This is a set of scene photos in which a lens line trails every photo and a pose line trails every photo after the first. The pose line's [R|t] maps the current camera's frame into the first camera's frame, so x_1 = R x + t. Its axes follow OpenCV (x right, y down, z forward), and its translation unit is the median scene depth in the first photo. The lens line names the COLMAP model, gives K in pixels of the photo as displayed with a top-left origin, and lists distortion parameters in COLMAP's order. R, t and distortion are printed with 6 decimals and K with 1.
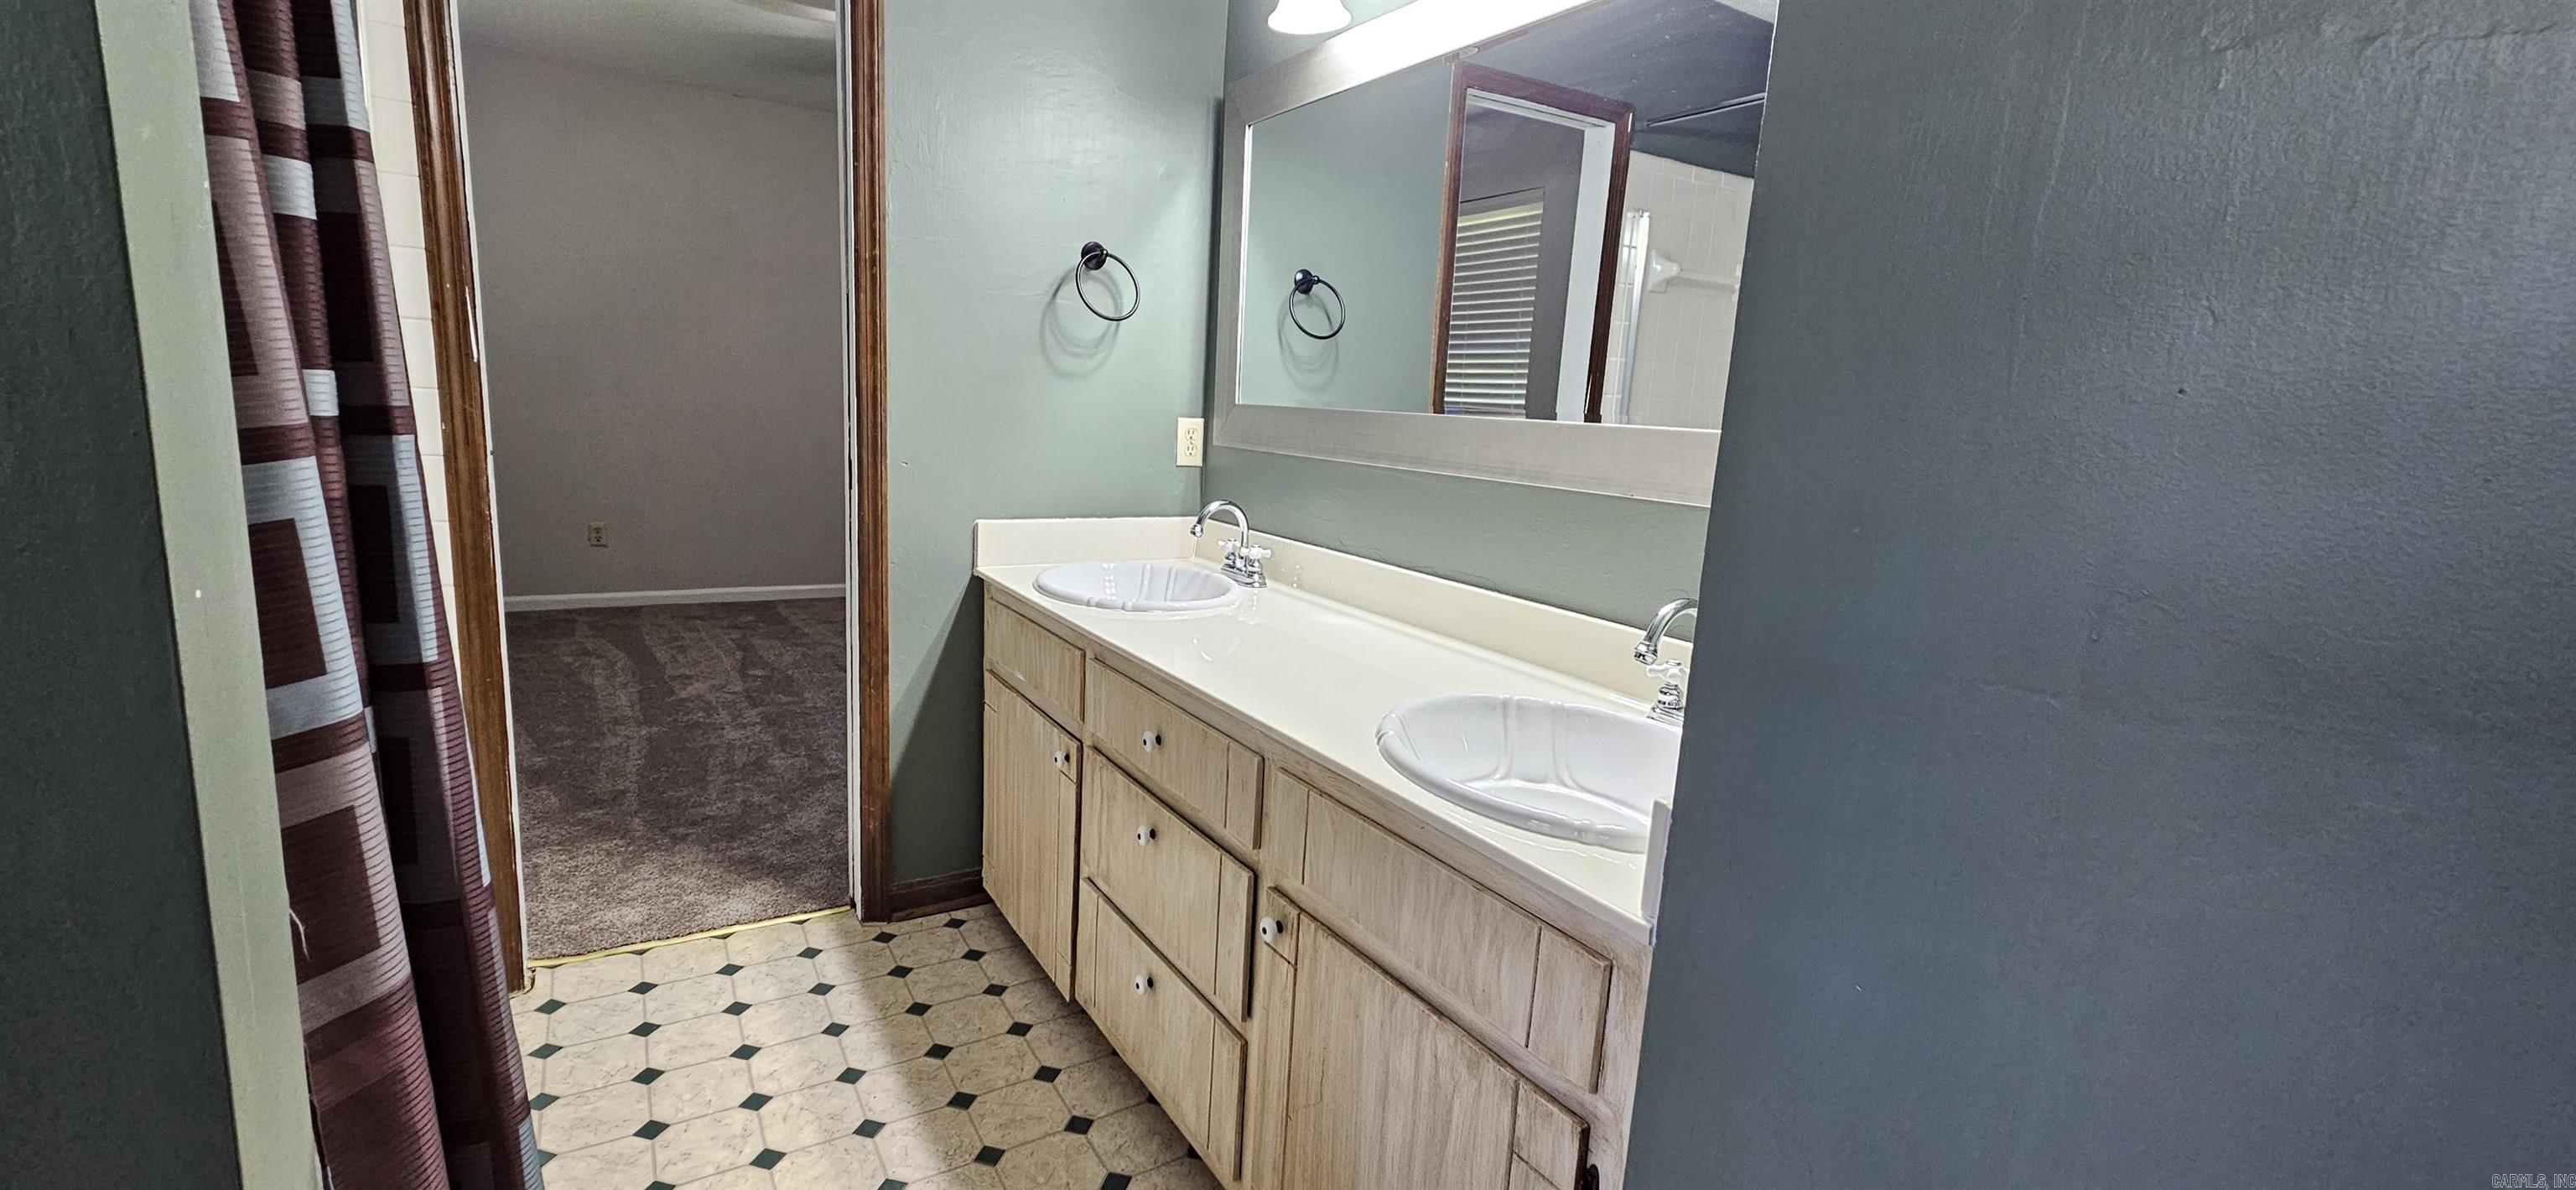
lens RADIAL K [[1056.3, 0, 1281.5], [0, 1056.3, 585.4], [0, 0, 1]] dist [0.000540, 0.000077]
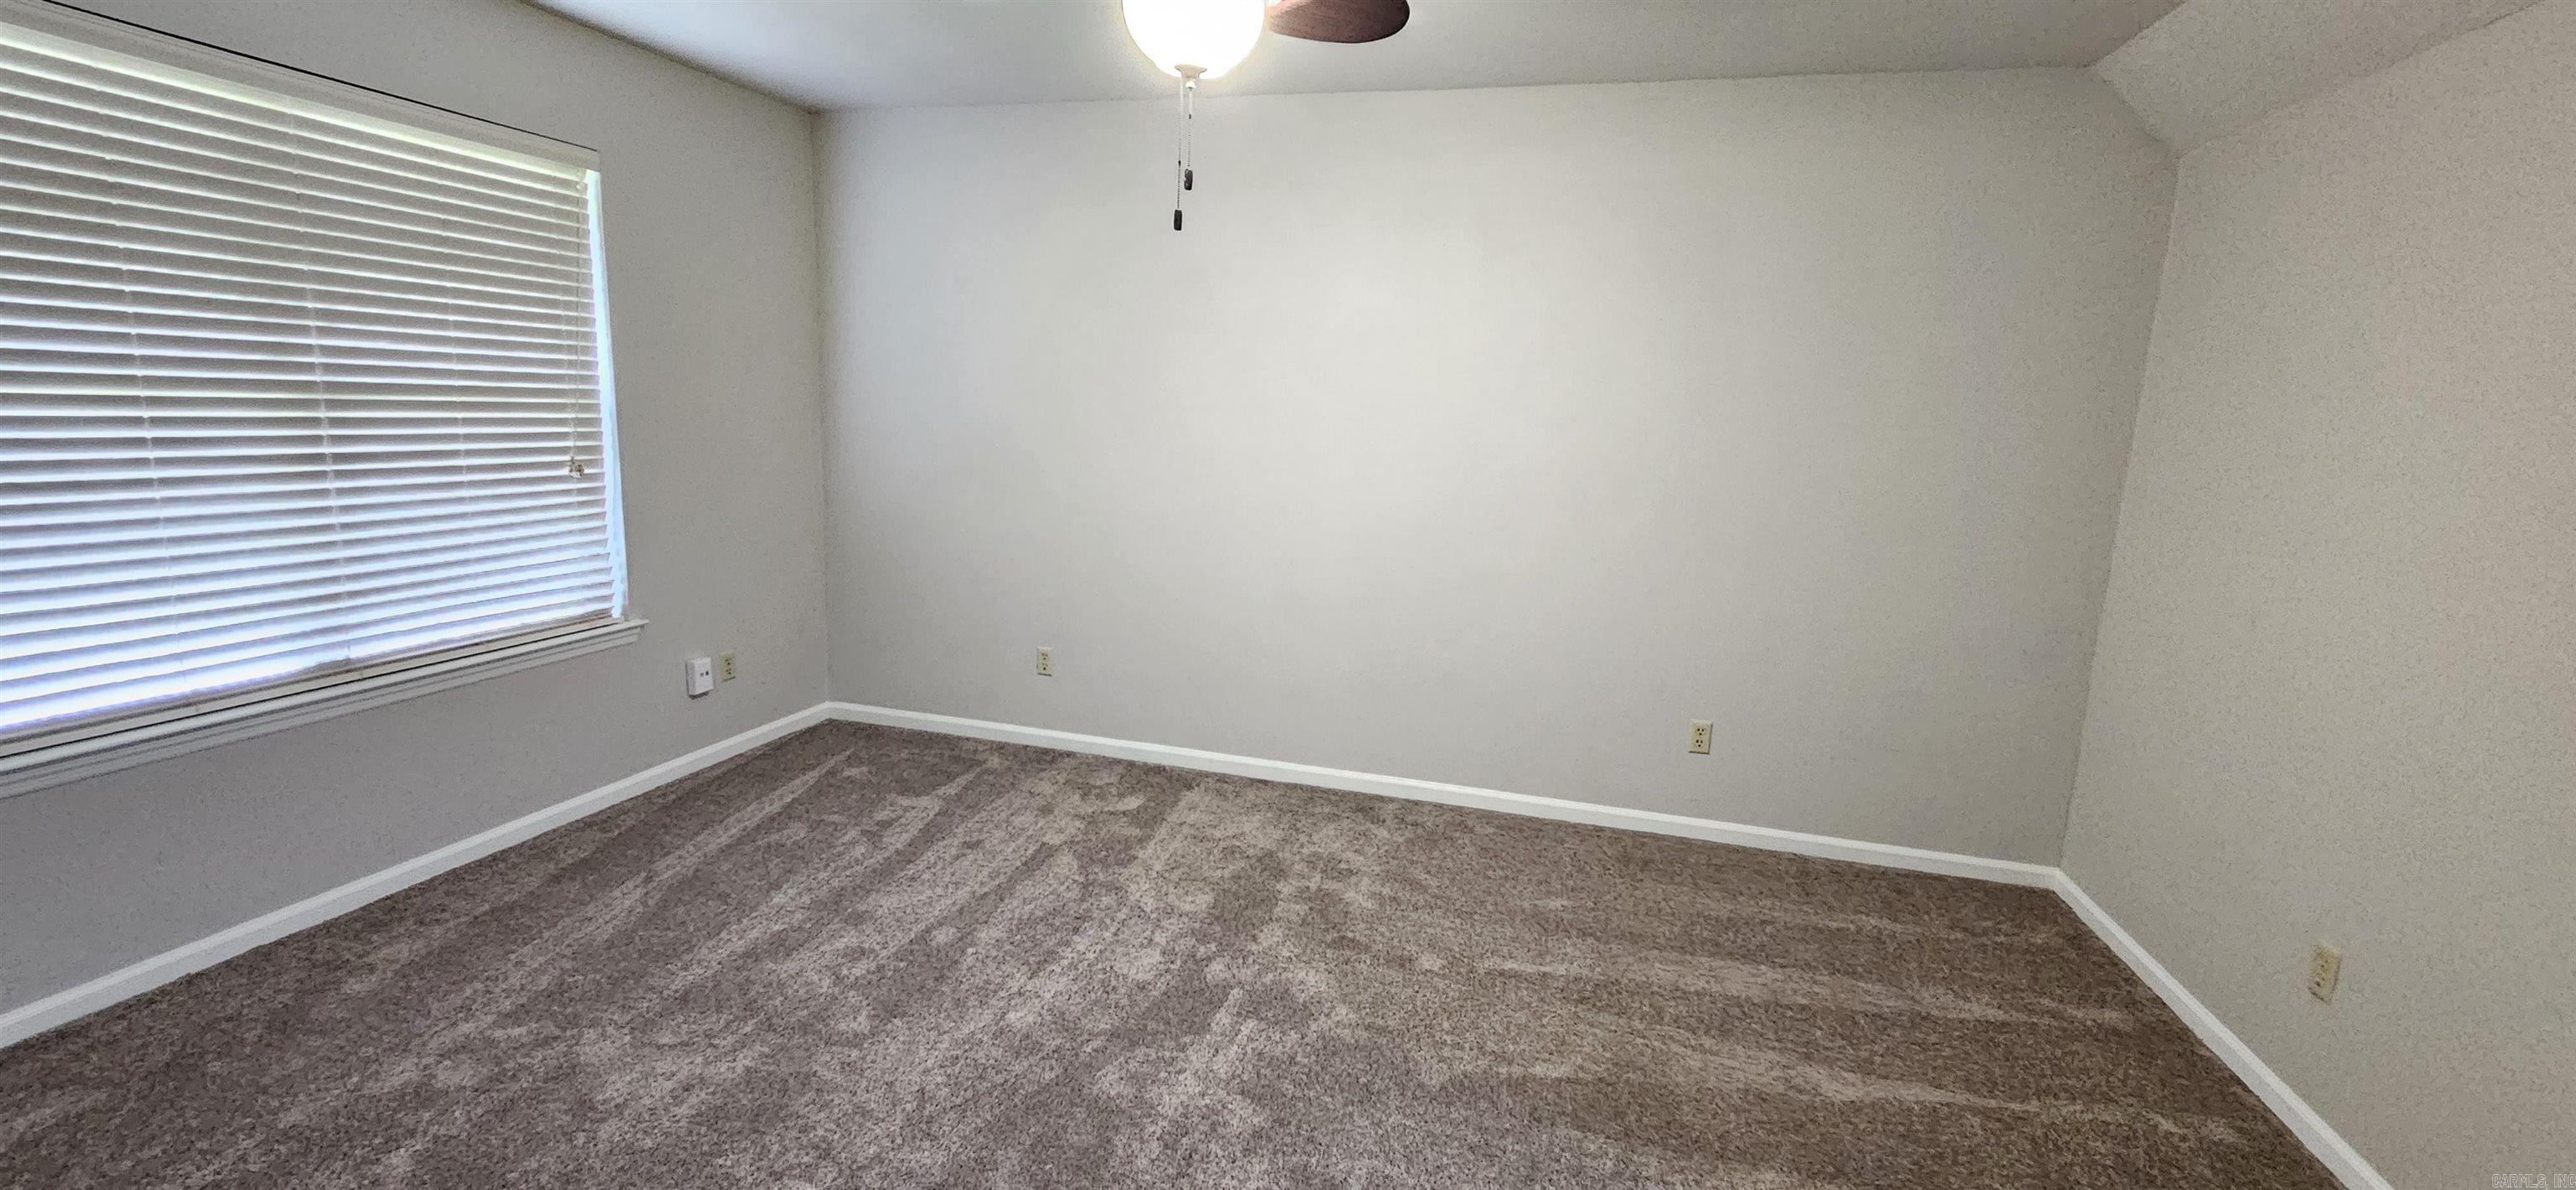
lens RADIAL K [[1056.3, 0, 1281.5], [0, 1056.3, 585.4], [0, 0, 1]] dist [0.000540, 0.000077]
pose [[0.664088, 0.092127, -0.741957, 0.114728], [-0.131214, 0.991338, 0.005650, -0.167895], [0.736051, 0.093603, 0.670424, 0.700192]]
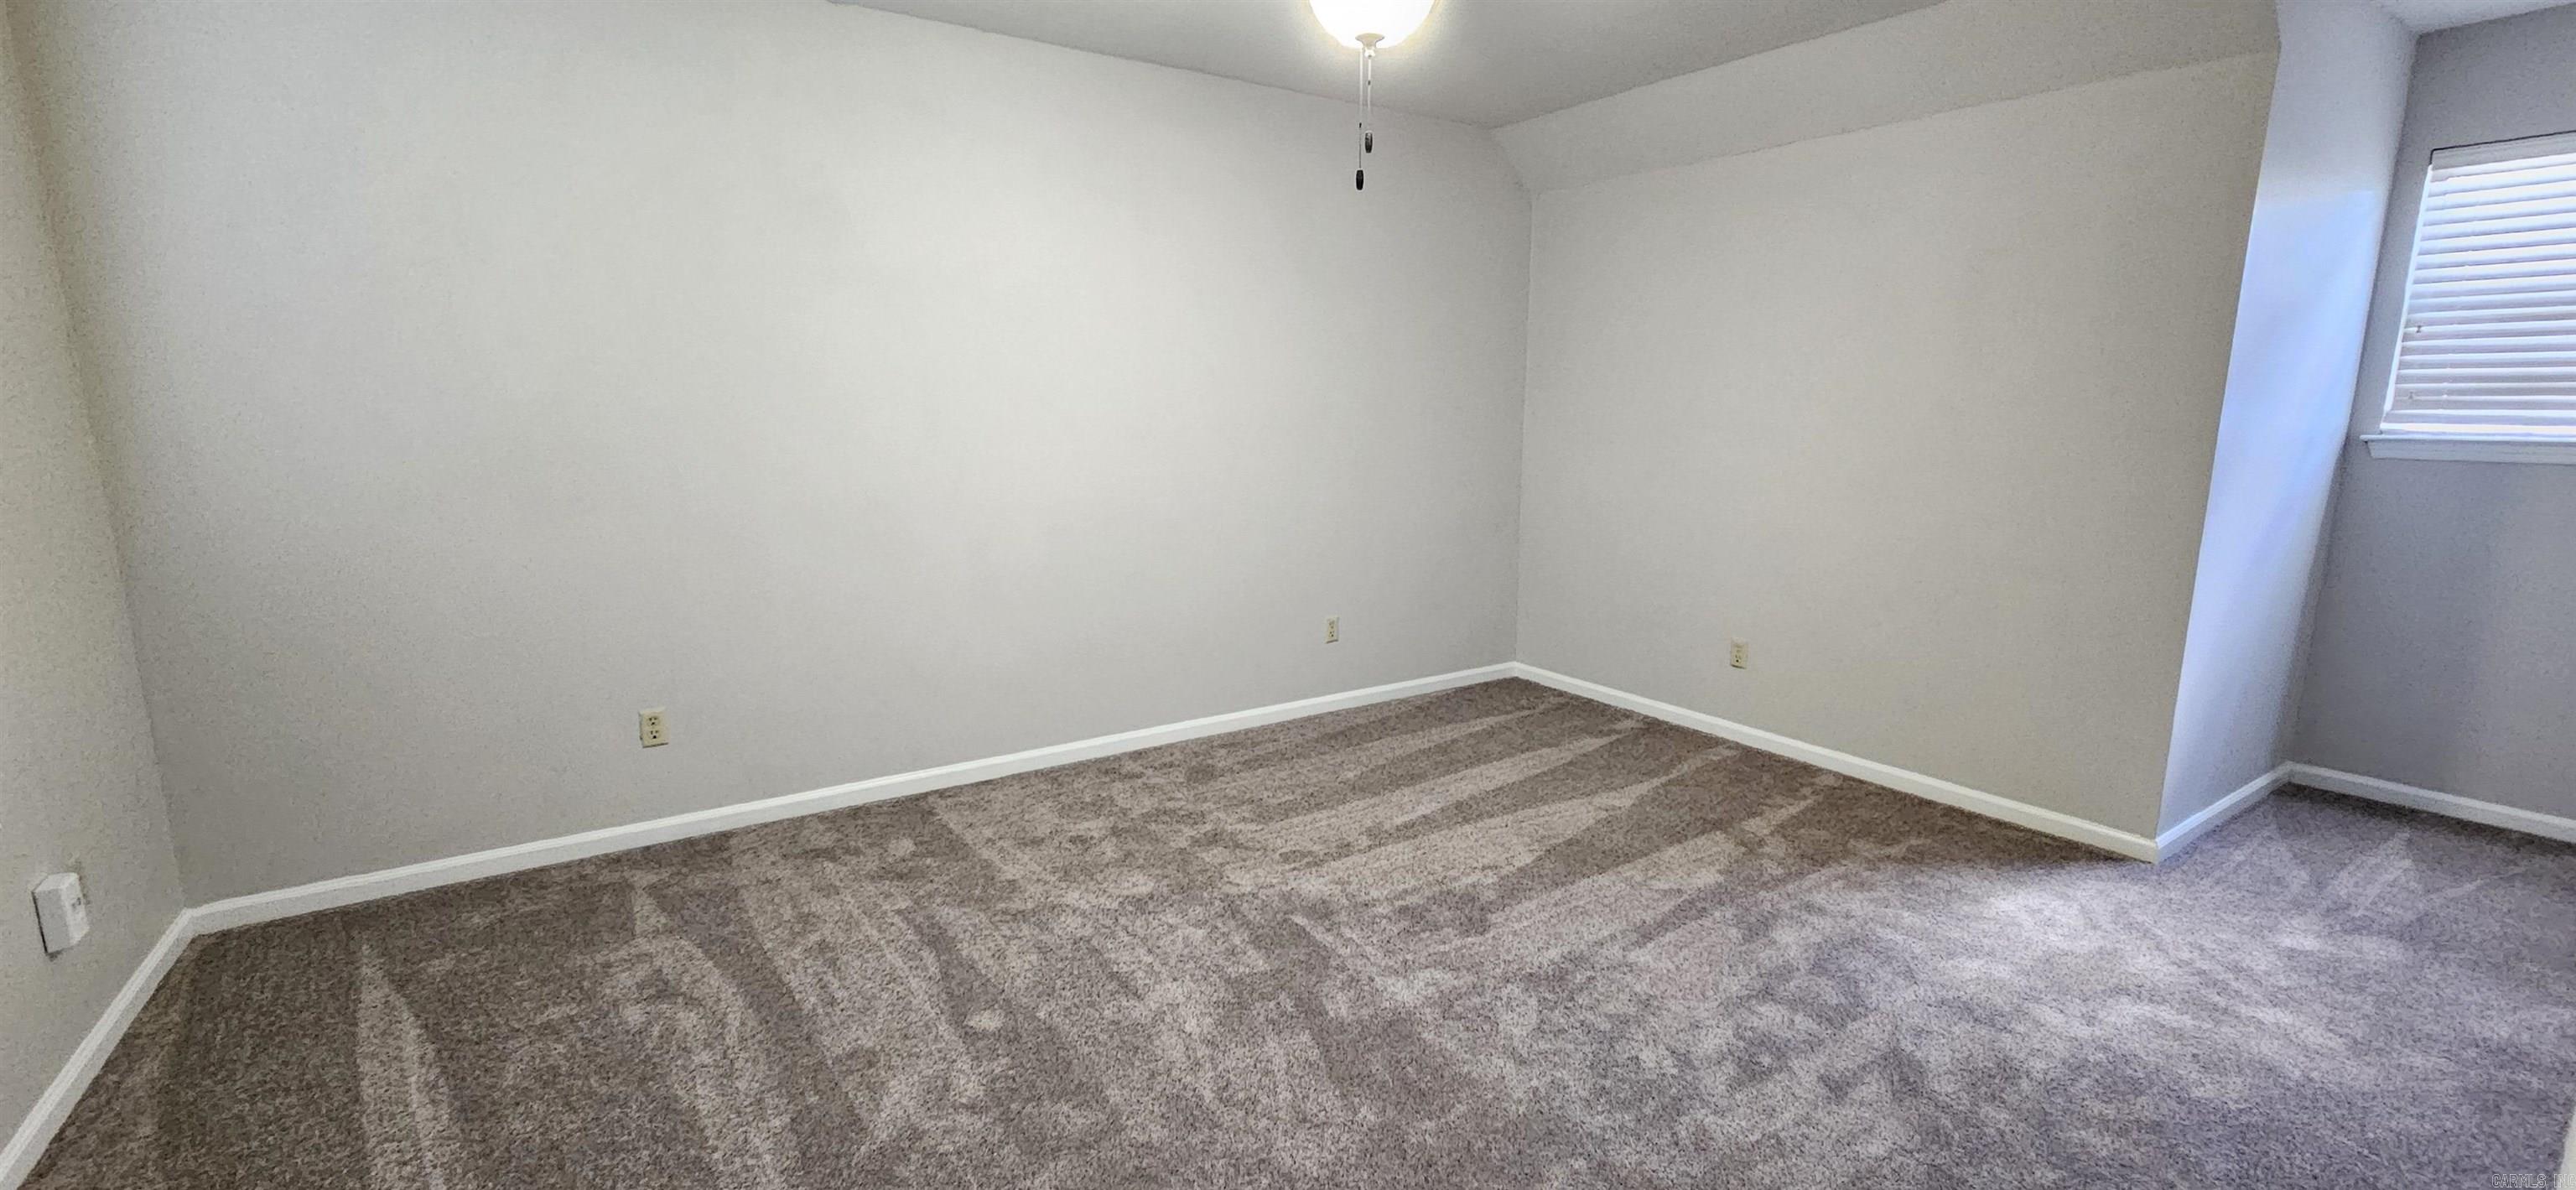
lens RADIAL K [[1055.5, 0, 1288.0], [0, 1055.5, 595.0], [0, 0, 1]] dist [0.000990, -0.000141]
pose [[0.997978, -0.063524, 0.002172, -0.332942], [0.063506, 0.997953, 0.007562, -0.130895], [-0.002648, -0.007409, 0.999969, 0.465498]]
